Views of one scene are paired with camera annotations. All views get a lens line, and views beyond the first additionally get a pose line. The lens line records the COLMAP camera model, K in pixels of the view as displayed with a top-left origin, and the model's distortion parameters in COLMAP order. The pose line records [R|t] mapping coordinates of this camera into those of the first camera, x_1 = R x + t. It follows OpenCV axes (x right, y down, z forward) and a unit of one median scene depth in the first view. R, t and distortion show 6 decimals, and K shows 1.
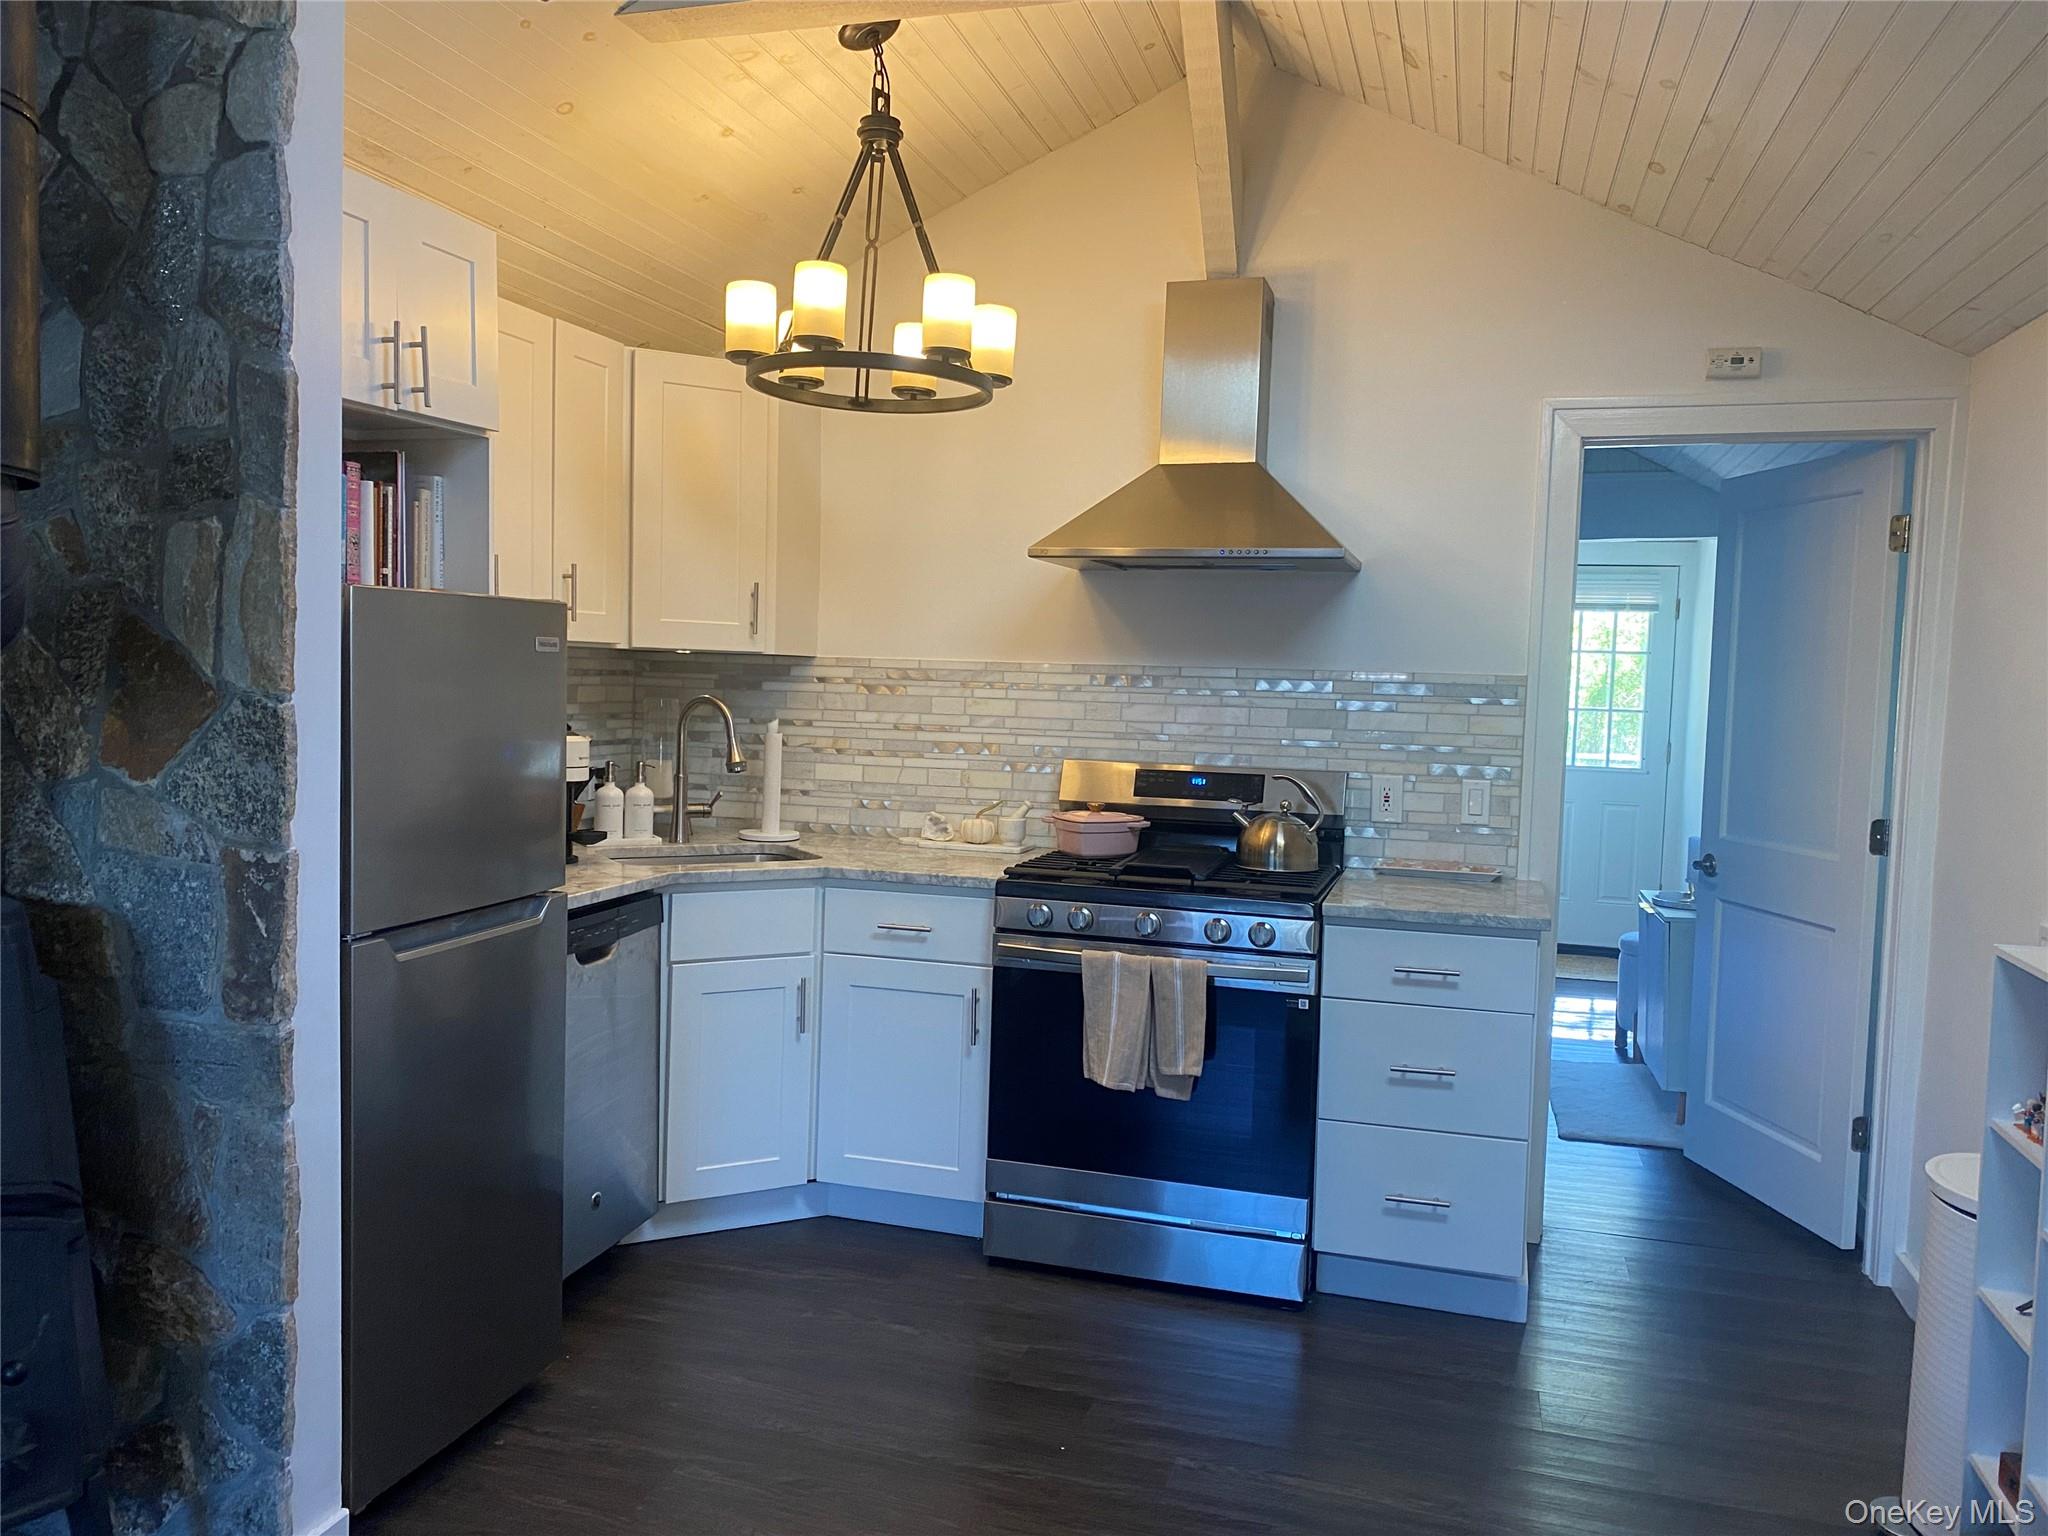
lens RADIAL K [[1553.3, 0, 1014.9], [0, 1553.3, 763.9], [0, 0, 1]] dist [0.058523, -0.073569]
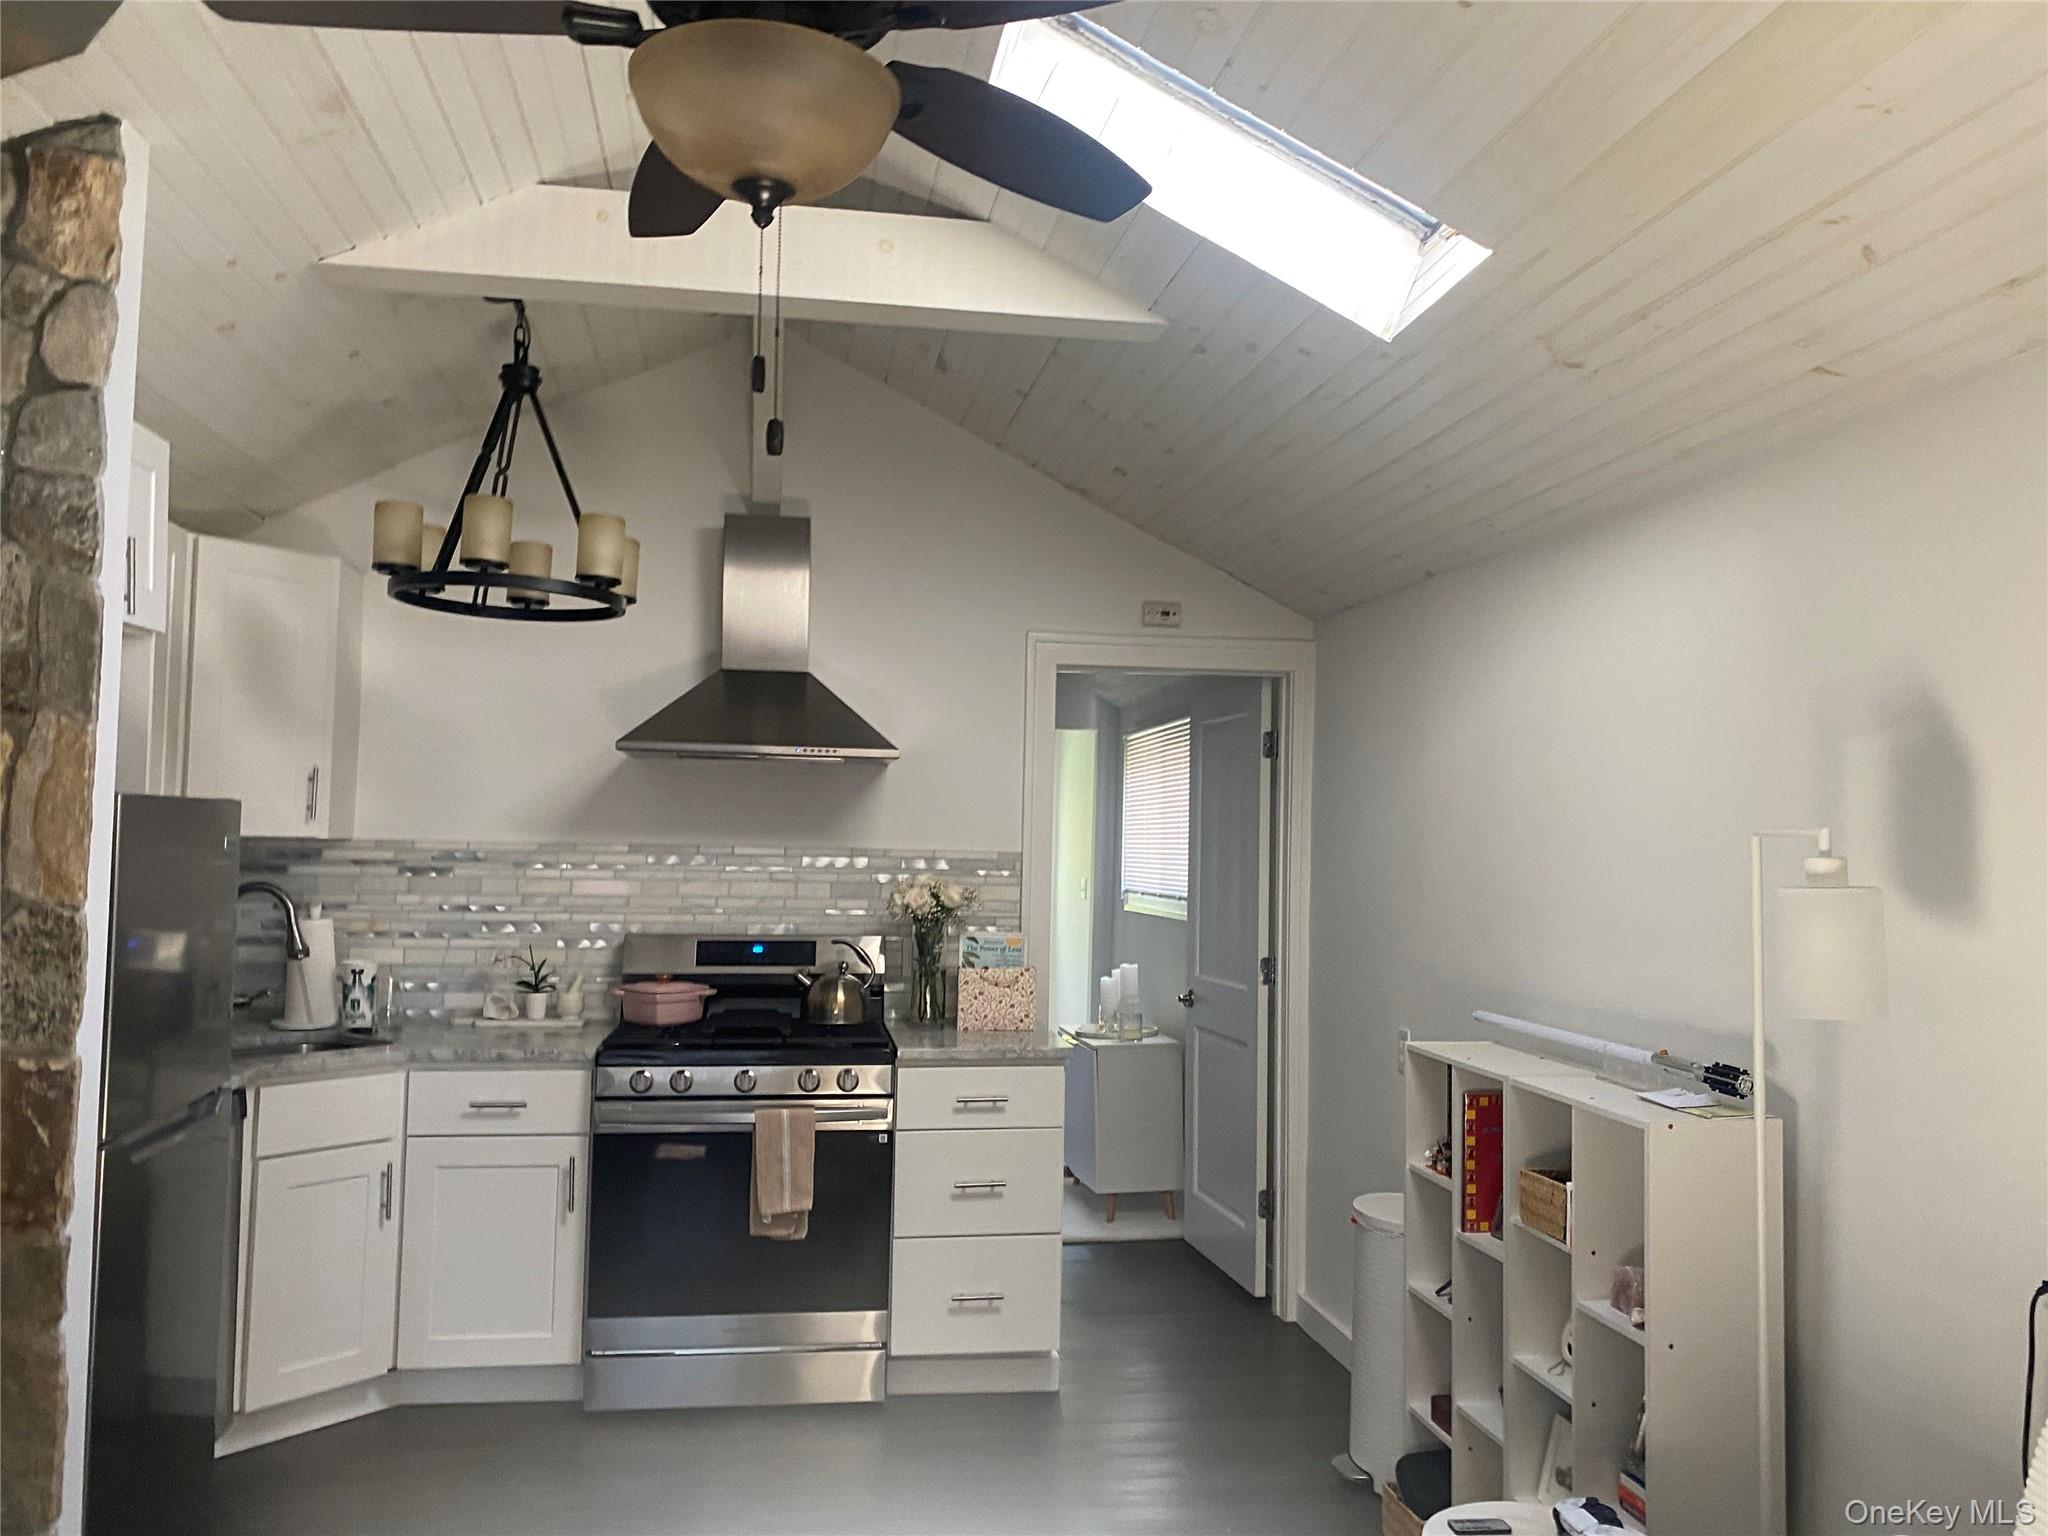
lens RADIAL K [[1593.4, 0, 1041.1], [0, 1593.4, 769.3], [0, 0, 1]] dist [0.029128, -0.023094]
pose [[0.899674, 0.009771, 0.436454, -0.216825], [0.031755, 0.995637, -0.087747, -0.011756], [-0.435406, 0.092803, 0.895438, -0.137655]]
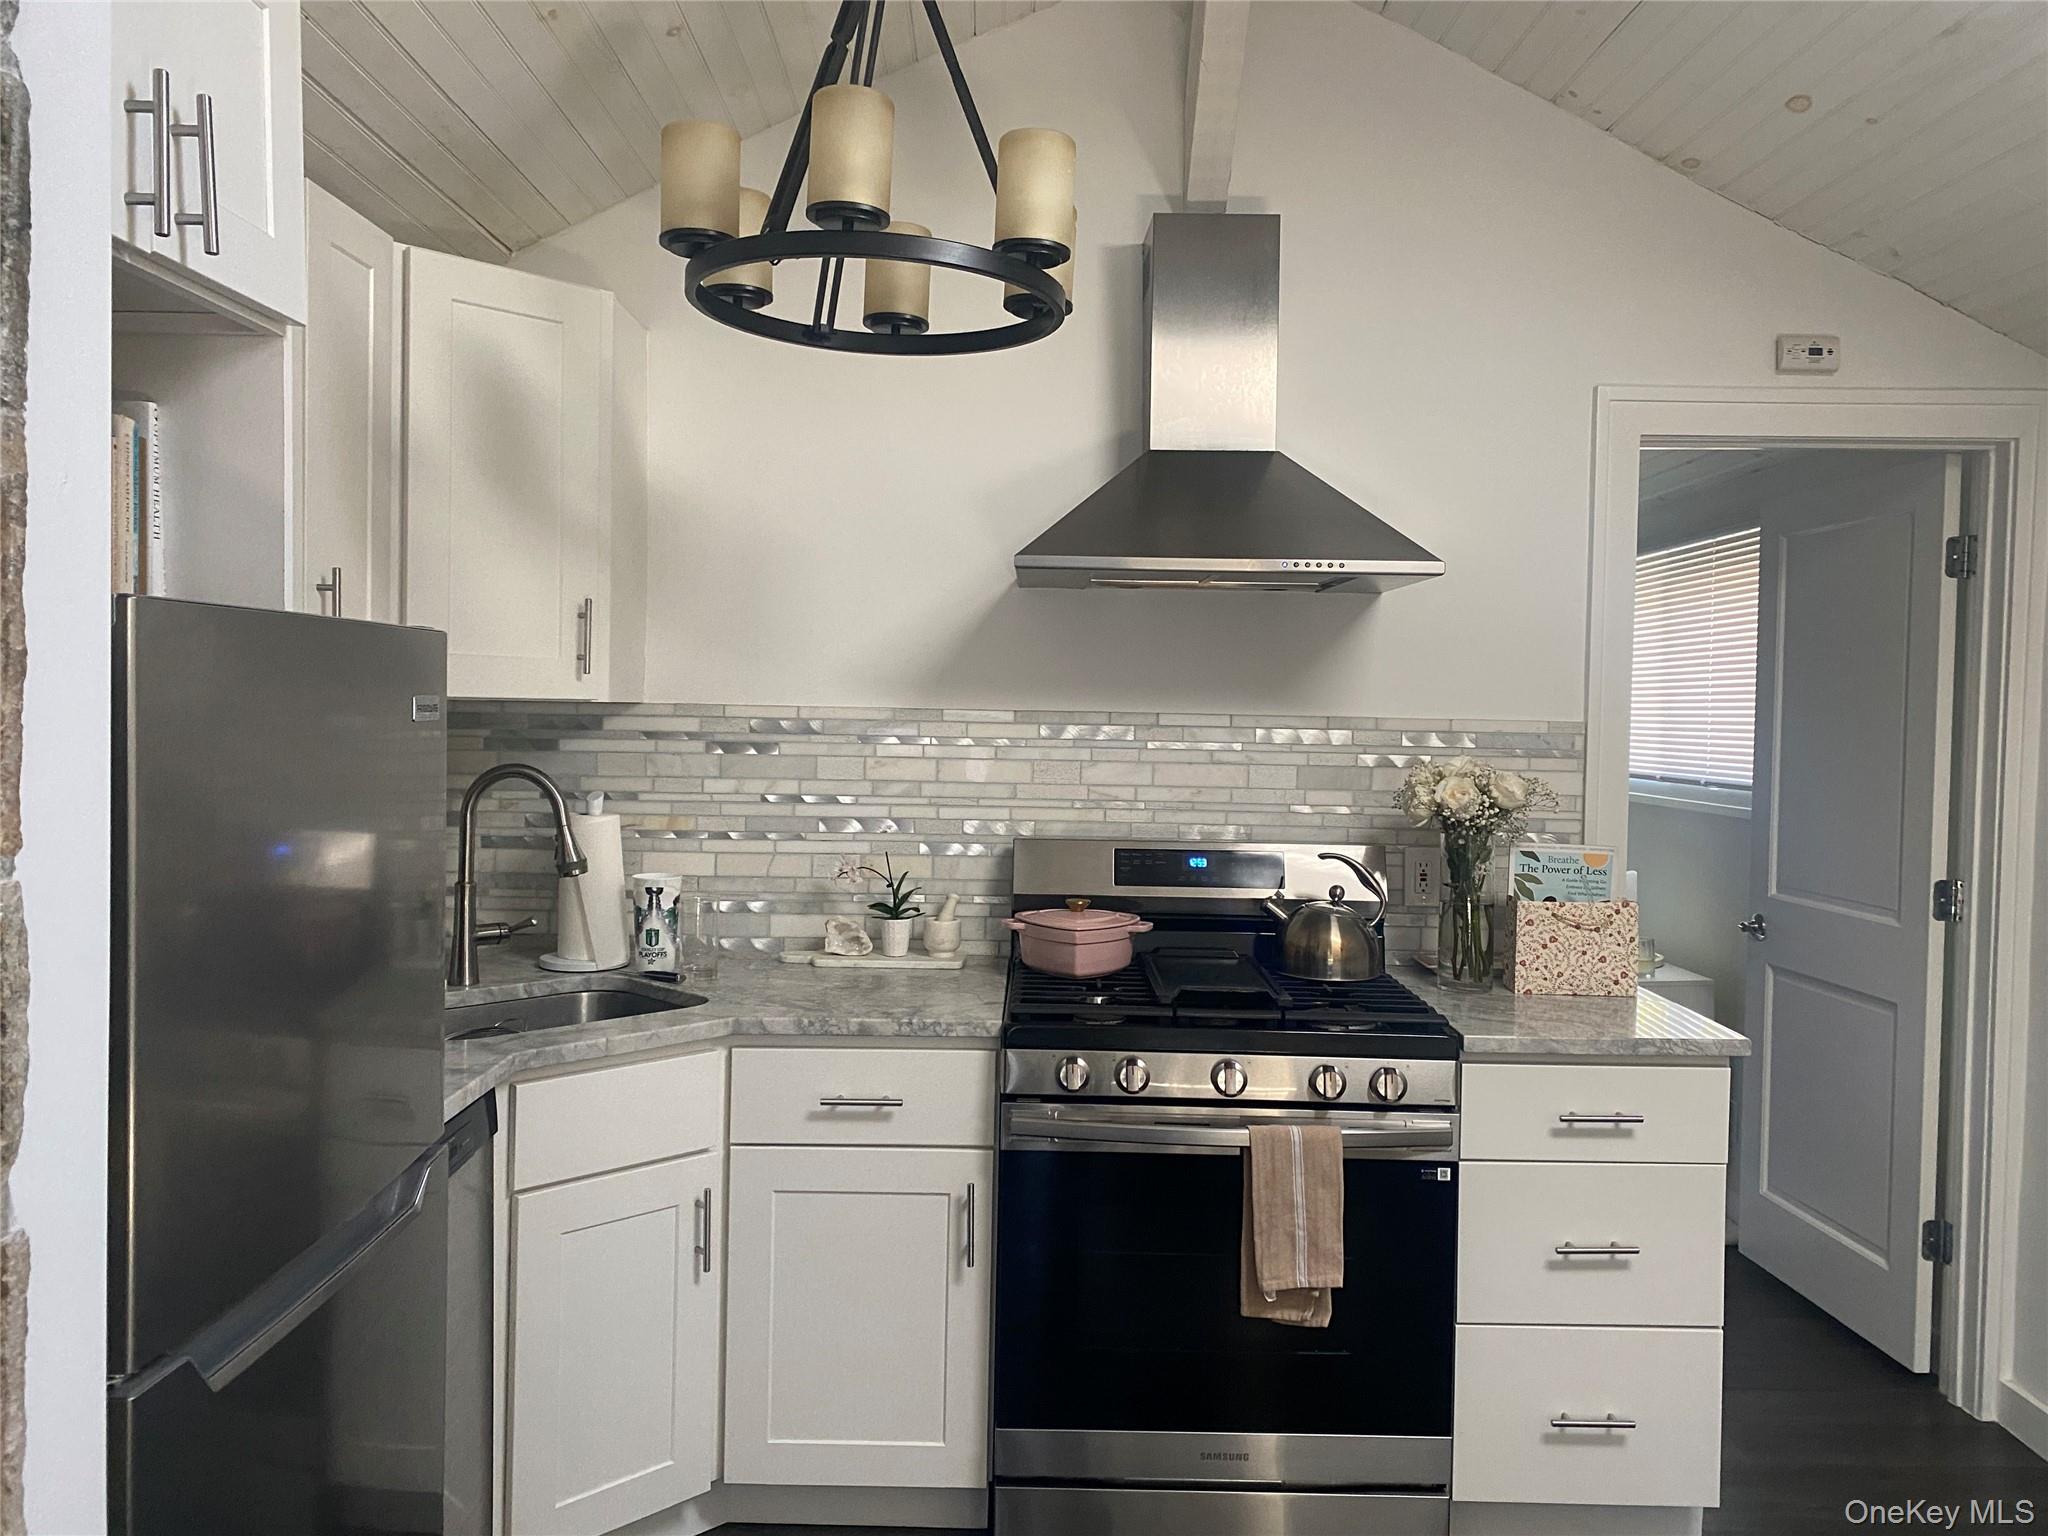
lens RADIAL K [[1553.3, 0, 1046.4], [0, 1553.3, 747.5], [0, 0, 1]] dist [0.058523, -0.073569]
pose [[0.956465, -0.018396, 0.291266, -0.193618], [0.025529, 0.999460, -0.020708, -0.035088], [-0.290728, 0.027242, 0.956418, 0.315353]]
